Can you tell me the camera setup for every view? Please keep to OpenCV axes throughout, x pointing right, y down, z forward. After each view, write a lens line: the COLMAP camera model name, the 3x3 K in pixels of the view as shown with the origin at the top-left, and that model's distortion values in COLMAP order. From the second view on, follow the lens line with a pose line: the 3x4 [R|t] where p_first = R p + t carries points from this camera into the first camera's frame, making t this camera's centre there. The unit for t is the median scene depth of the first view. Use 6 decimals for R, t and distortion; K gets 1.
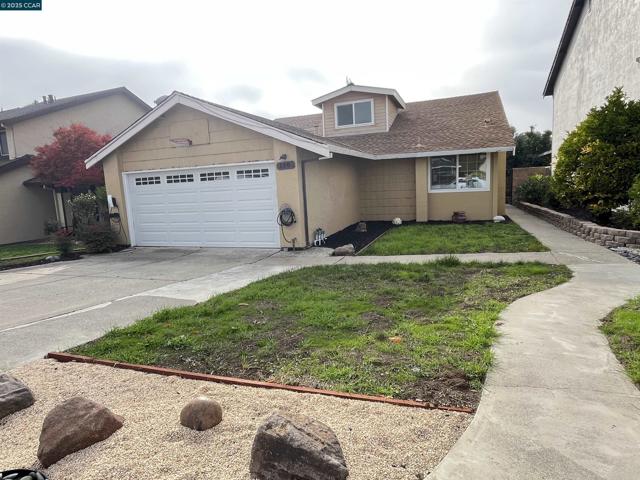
lens RADIAL K [[378.7, 0, 318.4], [0, 378.7, 239.7], [0, 0, 1]] dist [-0.006175, 0.001254]
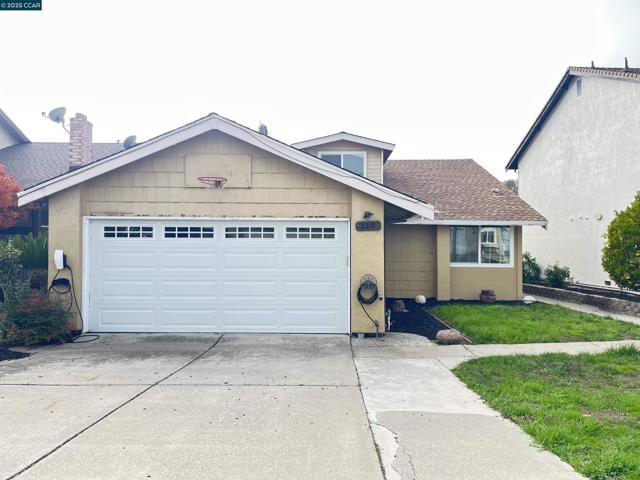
lens RADIAL K [[483.7, 0, 323.4], [0, 483.7, 240.4], [0, 0, 1]] dist [0.033513, -0.006631]
pose [[0.937419, 0.060769, 0.342859, -0.440373], [-0.004405, 0.986644, -0.162831, -0.003931], [-0.348175, 0.151131, 0.925167, 0.099822]]
